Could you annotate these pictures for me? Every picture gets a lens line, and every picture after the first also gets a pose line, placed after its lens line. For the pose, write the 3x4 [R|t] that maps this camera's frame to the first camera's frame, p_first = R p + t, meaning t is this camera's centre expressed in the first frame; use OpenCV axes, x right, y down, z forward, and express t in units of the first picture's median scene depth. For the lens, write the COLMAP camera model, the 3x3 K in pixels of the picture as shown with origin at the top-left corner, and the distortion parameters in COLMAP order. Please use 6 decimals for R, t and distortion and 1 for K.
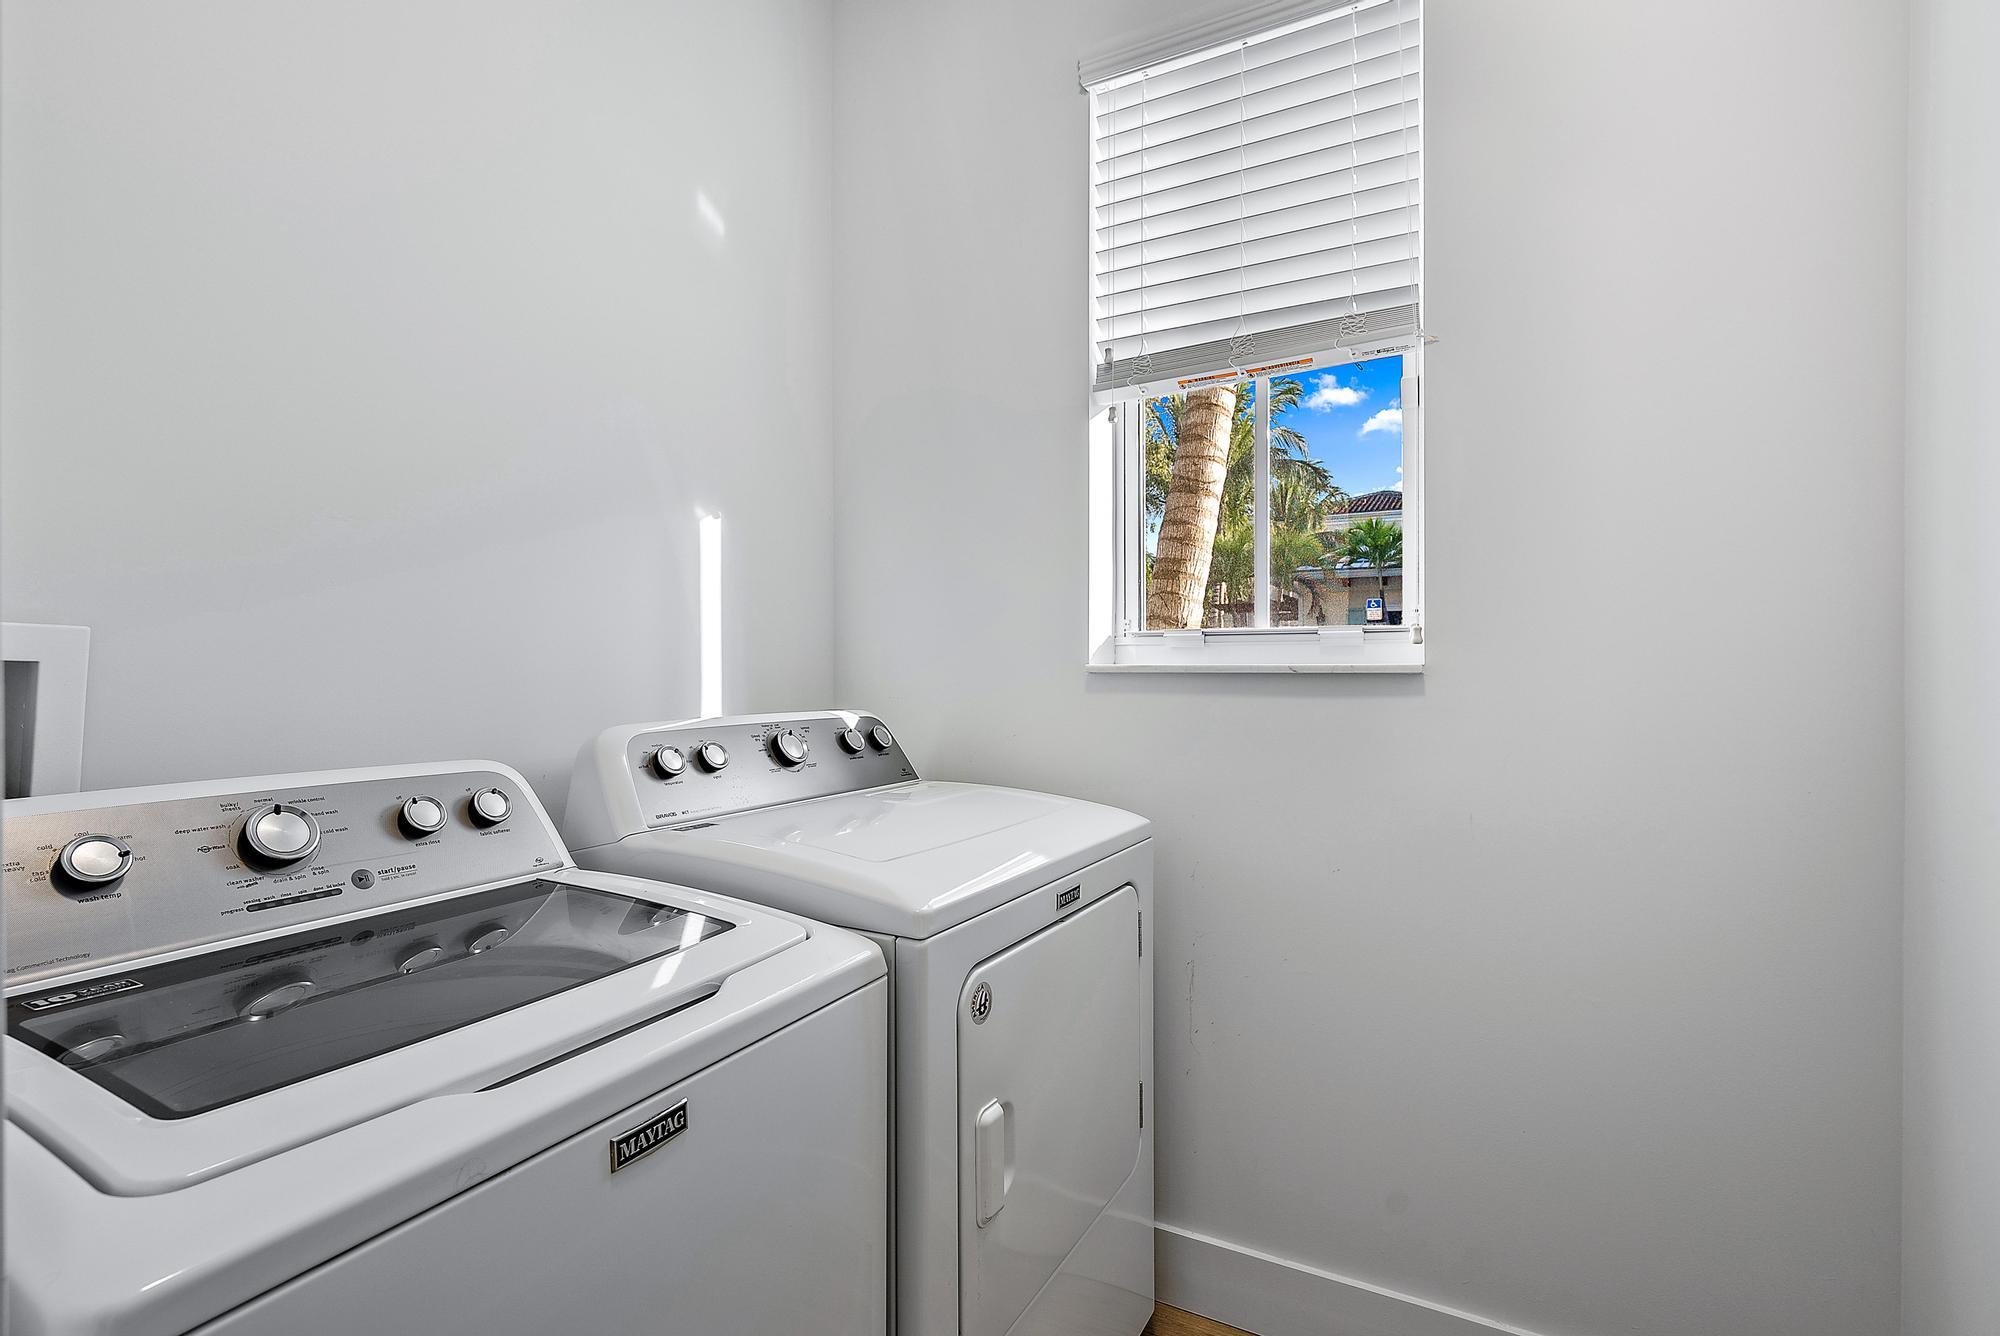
lens RADIAL K [[939.2, 0, 999.4], [0, 939.2, 663.2], [0, 0, 1]] dist [0.015947, 0.000006]
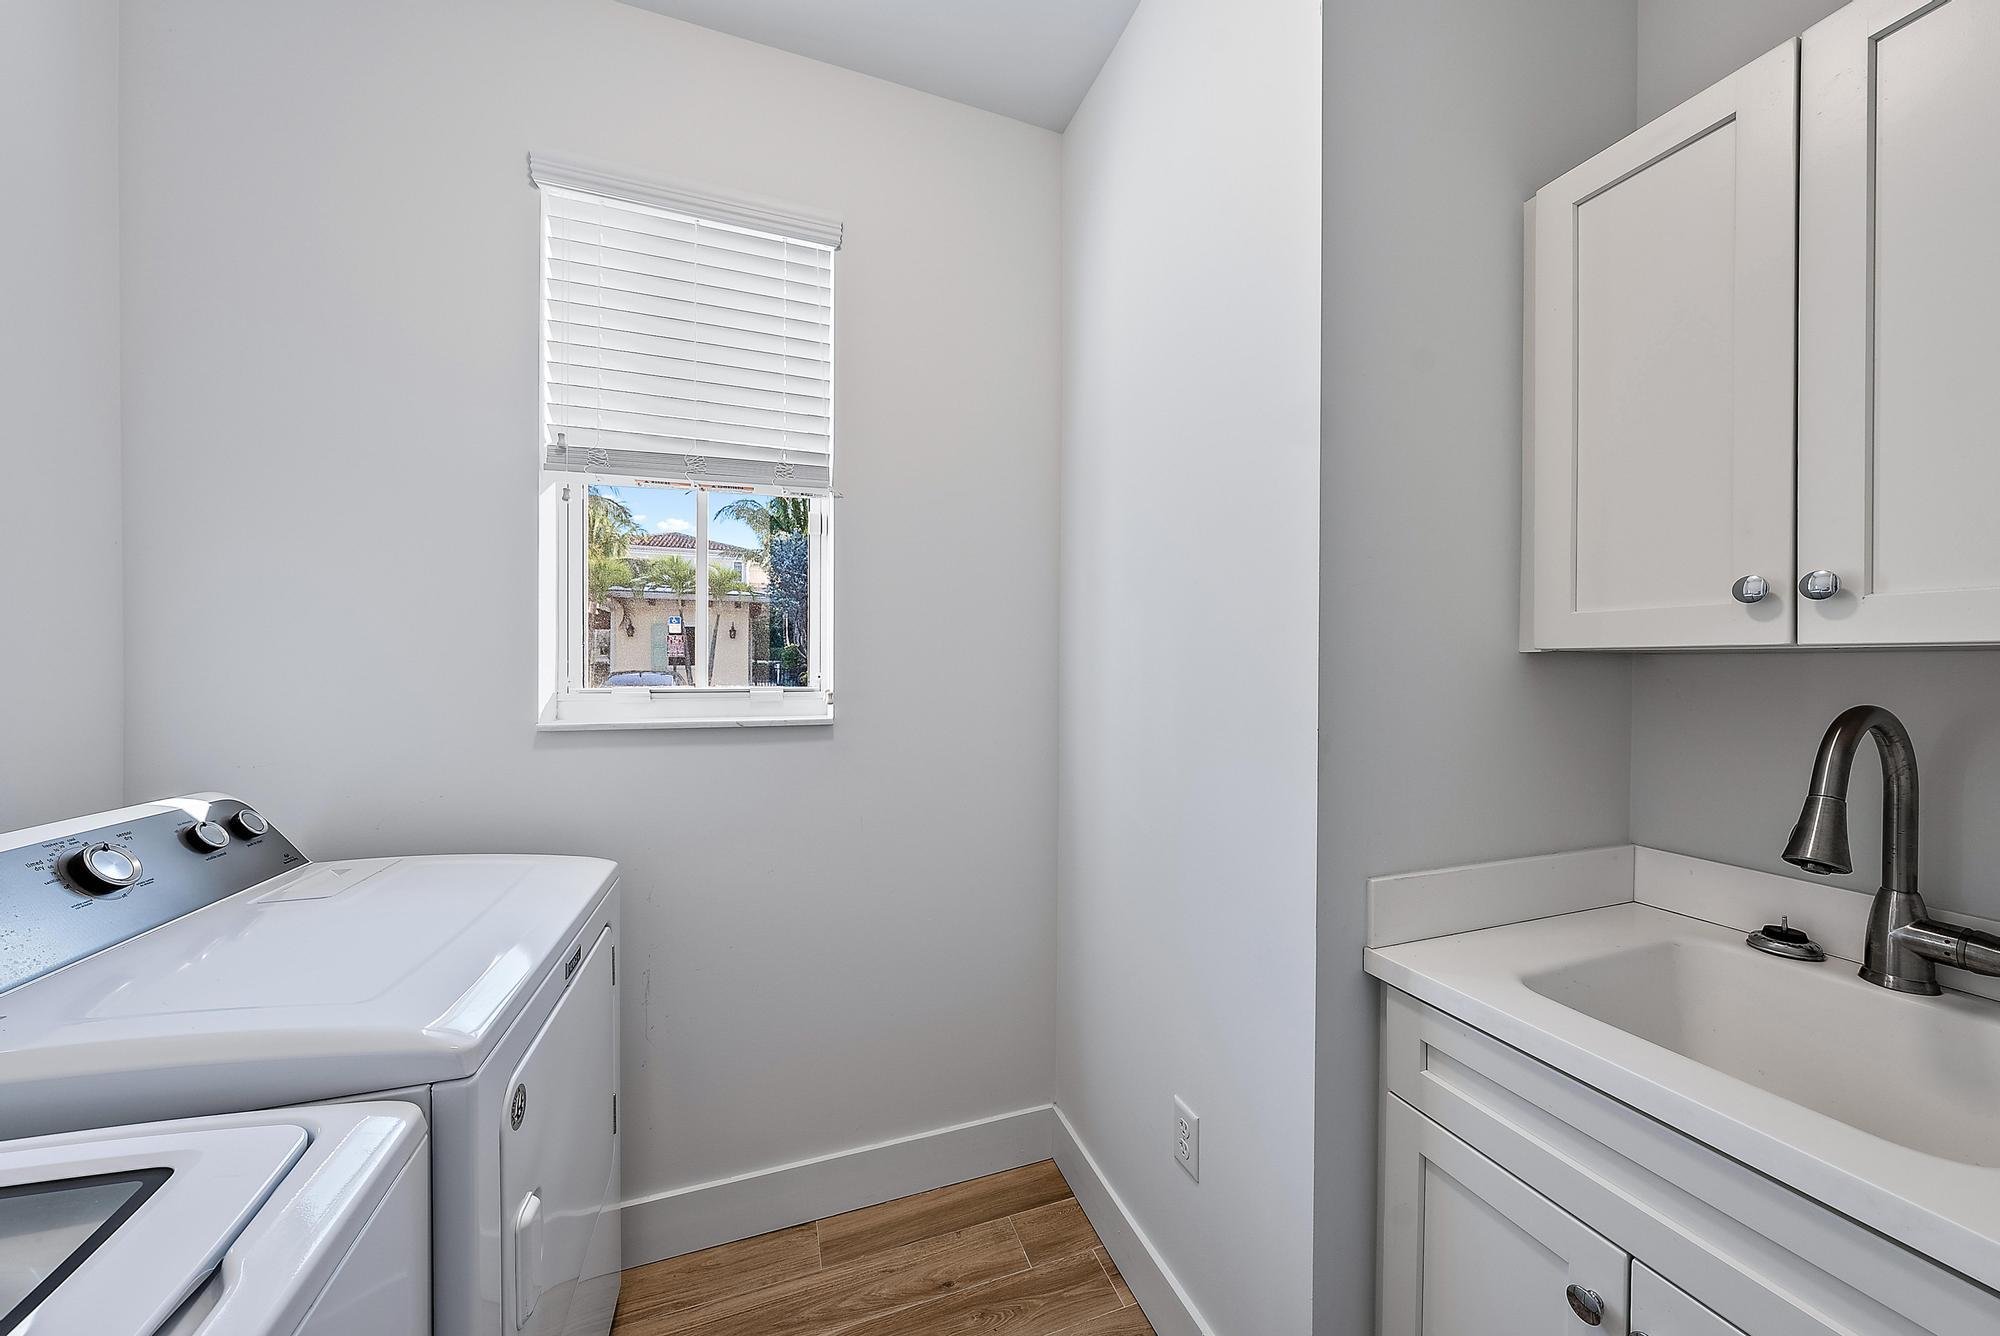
lens RADIAL K [[691.0, 0, 1001.3], [0, 691.0, 669.2], [0, 0, 1]] dist [-0.001095, 0.000212]
pose [[0.669939, -0.004106, 0.742405, -0.136798], [-0.006450, 0.999915, 0.011351, -0.073552], [-0.742388, -0.012393, 0.669856, 0.082343]]
